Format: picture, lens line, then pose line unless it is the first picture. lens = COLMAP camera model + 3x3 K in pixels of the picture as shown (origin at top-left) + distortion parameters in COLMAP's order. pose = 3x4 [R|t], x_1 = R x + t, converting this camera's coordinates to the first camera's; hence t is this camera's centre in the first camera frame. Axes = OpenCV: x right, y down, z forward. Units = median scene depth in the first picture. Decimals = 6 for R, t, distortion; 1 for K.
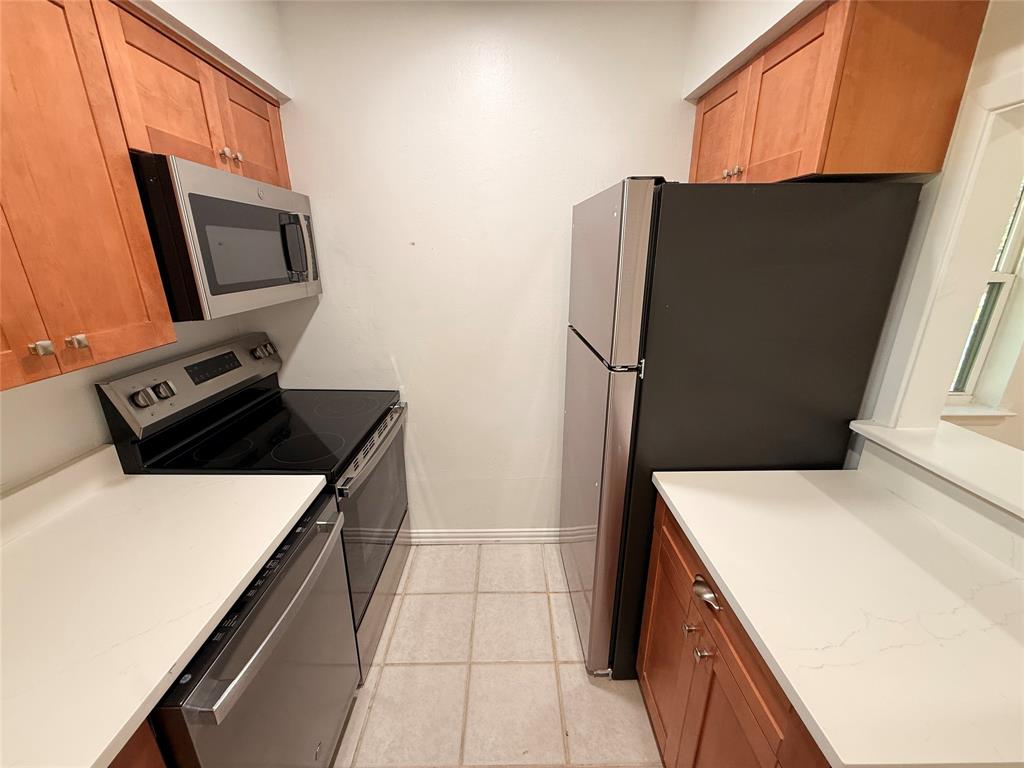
lens RADIAL K [[410.3, 0, 513.0], [0, 410.3, 385.1], [0, 0, 1]] dist [0.003841, -0.001282]
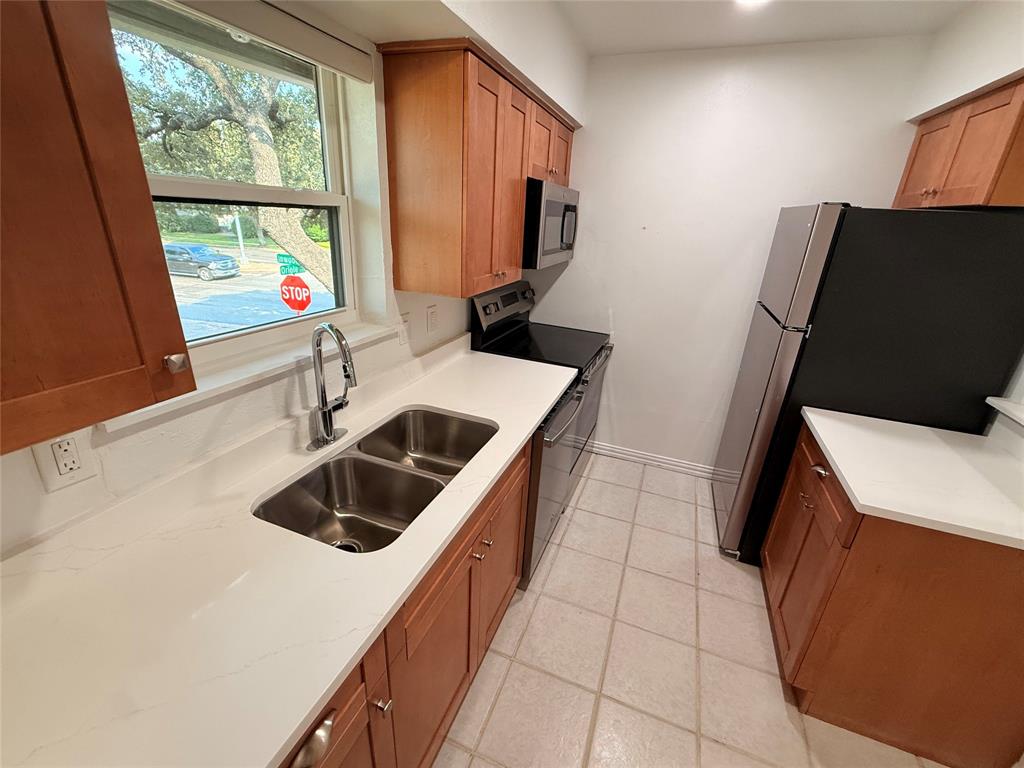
lens RADIAL K [[433.1, 0, 514.3], [0, 433.1, 384.2], [0, 0, 1]] dist [0.003320, -0.000772]
pose [[0.926036, 0.183522, -0.329813, -0.103222], [-0.167781, 0.982903, 0.075841, 0.189548], [0.338092, -0.014895, 0.940995, -0.751038]]
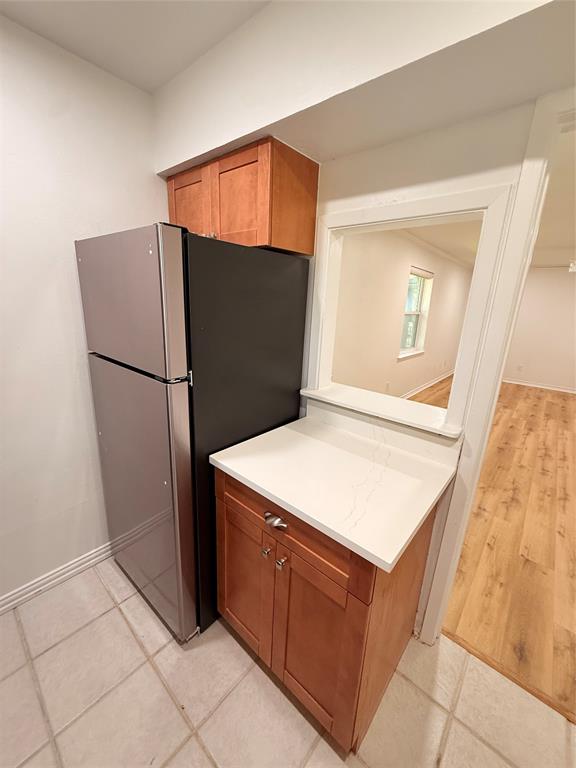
lens RADIAL K [[307.7, 0, 288.1], [0, 307.7, 384.2], [0, 0, 1]] dist [0.003841, -0.001282]
pose [[0.668900, -0.161823, 0.725525, -0.161648], [0.187678, 0.981162, 0.045811, -0.008167], [-0.719270, 0.105522, 0.686670, 0.126823]]
